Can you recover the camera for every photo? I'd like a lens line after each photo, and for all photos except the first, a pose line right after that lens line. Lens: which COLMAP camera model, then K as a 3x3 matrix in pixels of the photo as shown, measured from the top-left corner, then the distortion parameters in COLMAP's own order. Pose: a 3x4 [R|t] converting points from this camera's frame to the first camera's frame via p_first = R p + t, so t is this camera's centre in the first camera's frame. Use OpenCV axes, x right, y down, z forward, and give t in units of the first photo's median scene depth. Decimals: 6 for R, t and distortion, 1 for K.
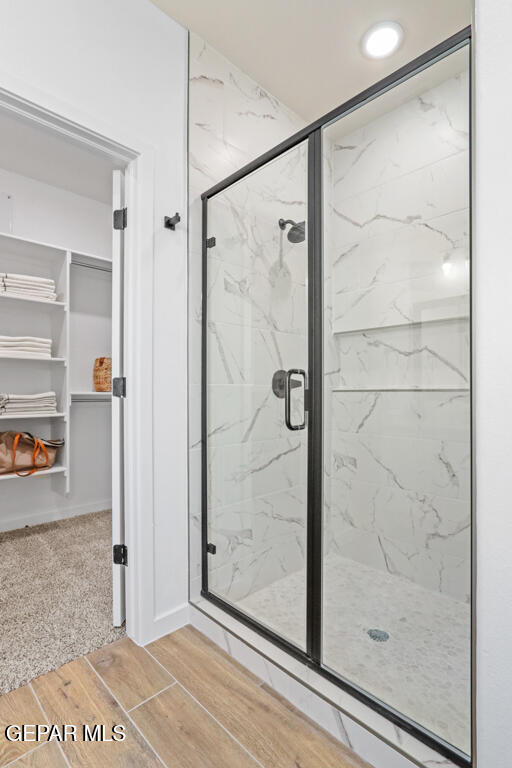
lens RADIAL K [[373.2, 0, 253.8], [0, 373.2, 390.5], [0, 0, 1]] dist [-0.016132, -0.000755]
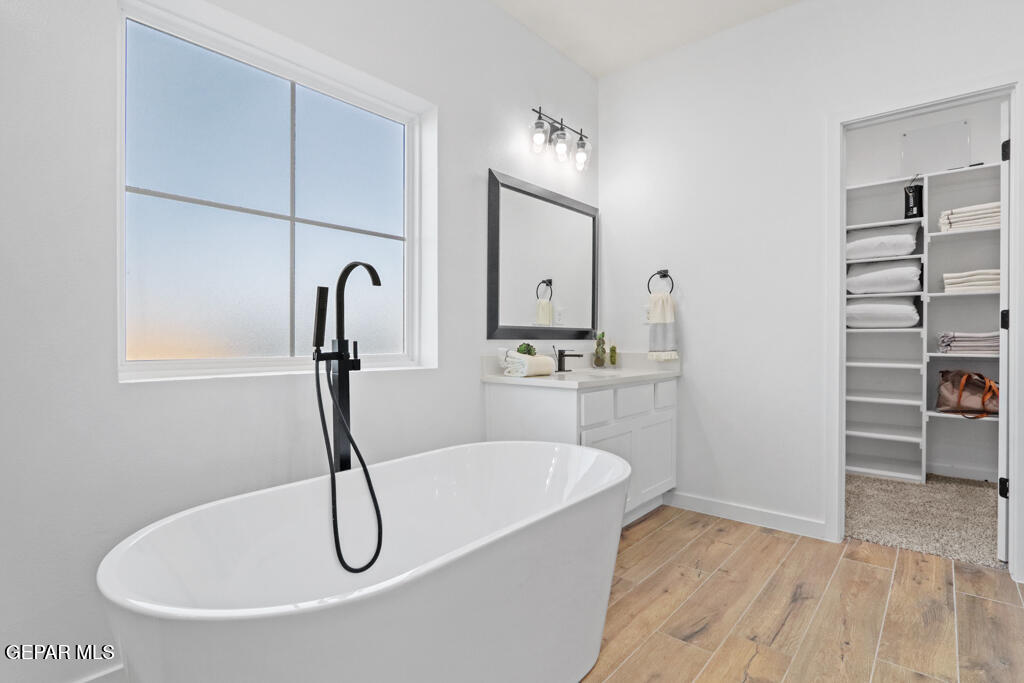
lens RADIAL K [[497.6, 0, 507.3], [0, 497.6, 342.4], [0, 0, 1]] dist [-0.016132, -0.000755]
pose [[0.074369, 0.010583, -0.997175, 0.545424], [-0.002141, 0.999943, 0.010453, 0.025946], [0.997228, 0.001357, 0.074388, -0.278323]]
